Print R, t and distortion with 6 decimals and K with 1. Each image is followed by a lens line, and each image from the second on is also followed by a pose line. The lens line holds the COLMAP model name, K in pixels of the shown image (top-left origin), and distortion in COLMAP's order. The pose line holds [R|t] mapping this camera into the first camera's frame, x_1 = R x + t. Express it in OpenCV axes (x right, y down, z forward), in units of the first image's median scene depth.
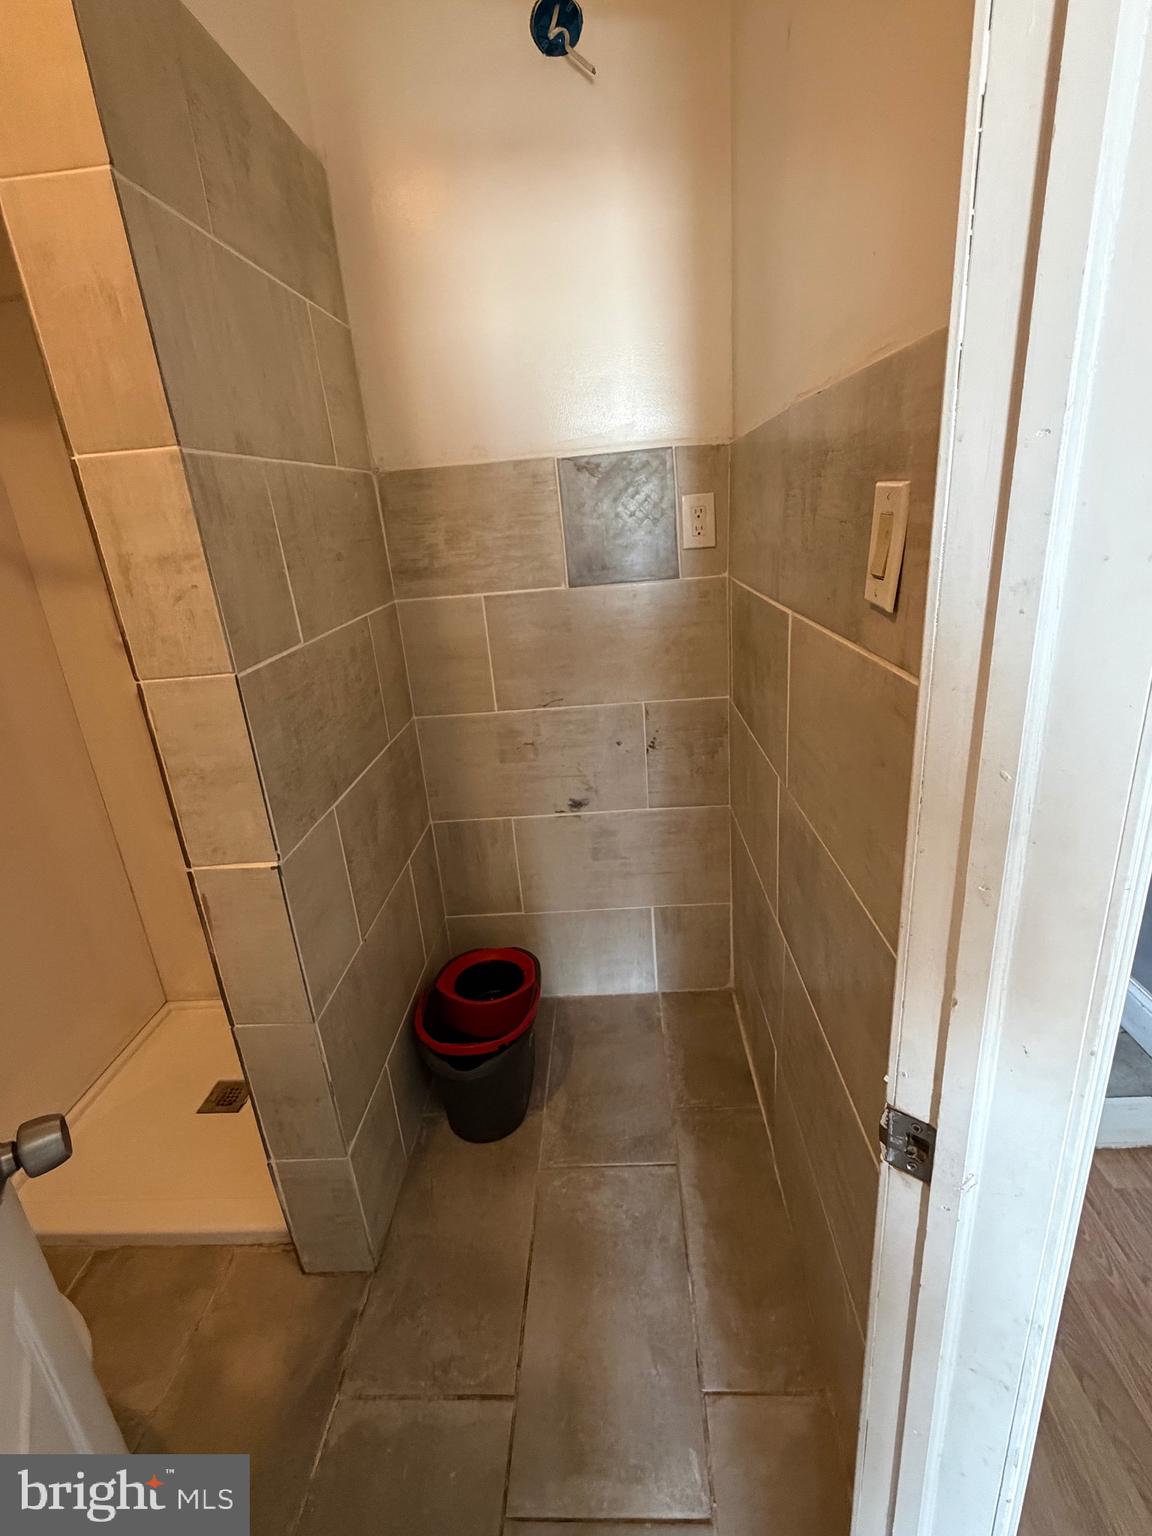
lens RADIAL K [[750.4, 0, 572.1], [0, 750.4, 764.9], [0, 0, 1]] dist [0.023137, -0.015885]
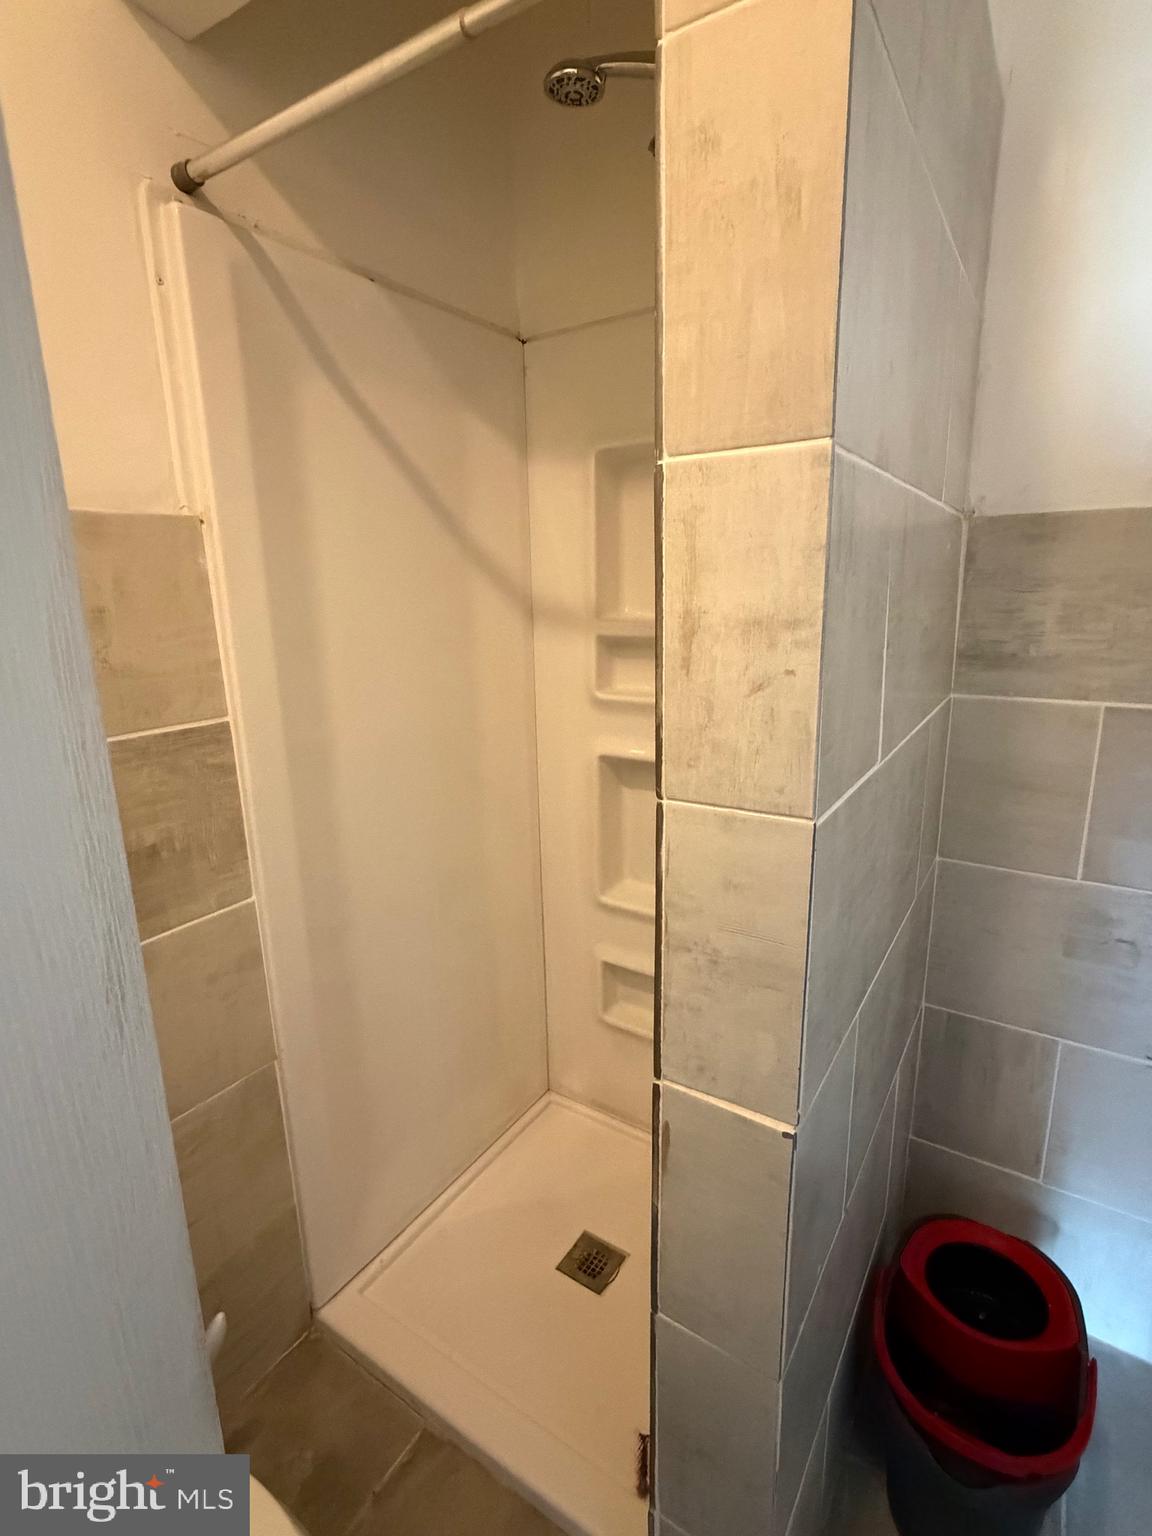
lens RADIAL K [[750.4, 0, 572.1], [0, 750.4, 764.9], [0, 0, 1]] dist [0.023137, -0.015885]
pose [[0.860928, 0.182416, -0.474897, -0.311491], [-0.216961, 0.976006, -0.018421, -0.102648], [0.460142, 0.118894, 0.879848, 0.357286]]
